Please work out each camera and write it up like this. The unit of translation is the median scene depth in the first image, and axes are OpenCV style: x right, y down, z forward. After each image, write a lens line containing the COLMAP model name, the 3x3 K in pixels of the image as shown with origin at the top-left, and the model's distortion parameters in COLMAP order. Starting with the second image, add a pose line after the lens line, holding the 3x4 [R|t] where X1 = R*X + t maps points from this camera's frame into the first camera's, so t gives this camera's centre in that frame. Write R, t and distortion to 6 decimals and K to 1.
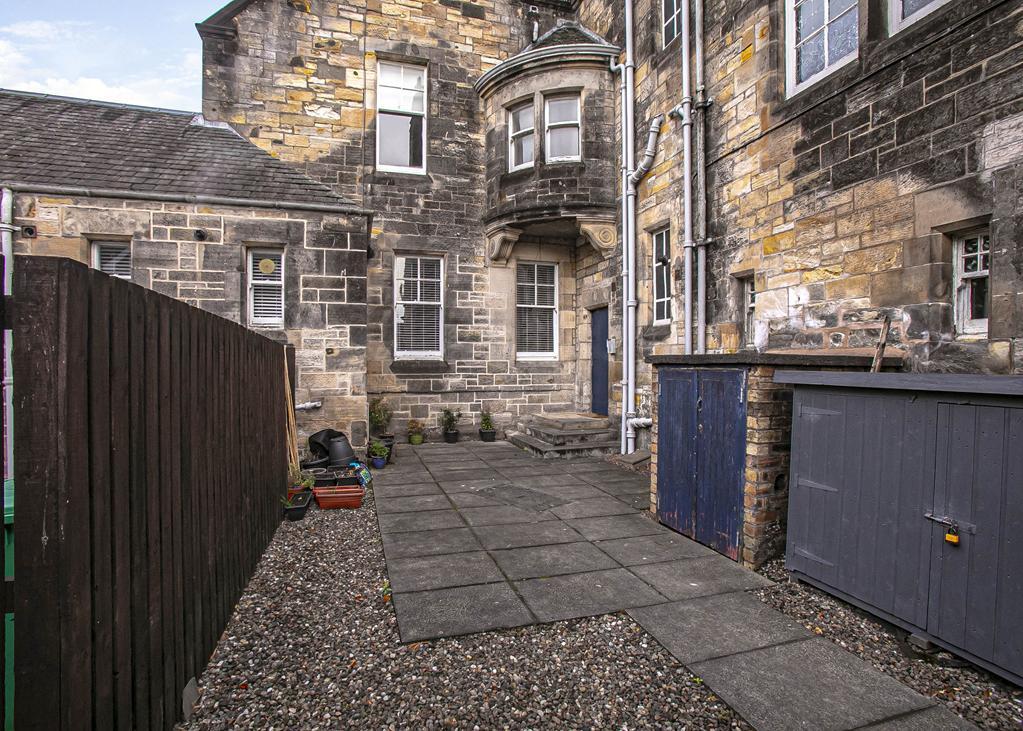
lens RADIAL K [[539.8, 0, 511.3], [0, 539.8, 366.3], [0, 0, 1]] dist [-0.000110, 0.000000]
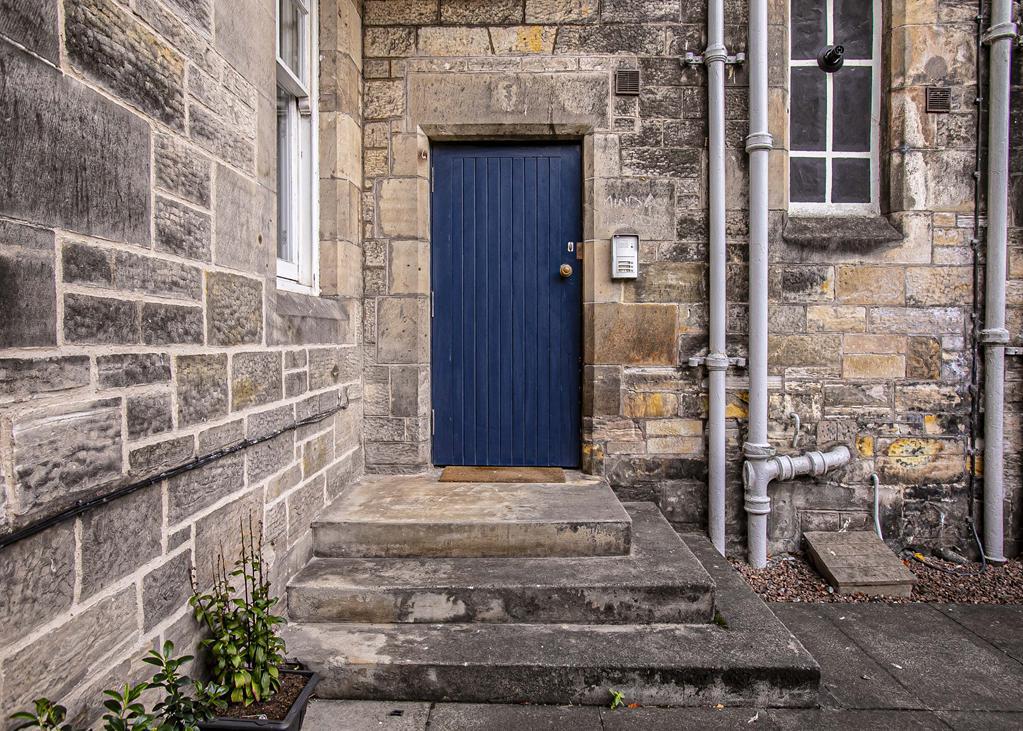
lens RADIAL K [[639.6, 0, 519.5], [0, 639.6, 344.5], [0, 0, 1]] dist [-0.001552, 0.000903]
pose [[0.284700, -0.011497, 0.958548, -0.200360], [0.004451, 0.999933, 0.010671, 0.011378], [-0.958606, 0.001228, 0.284732, 0.871044]]
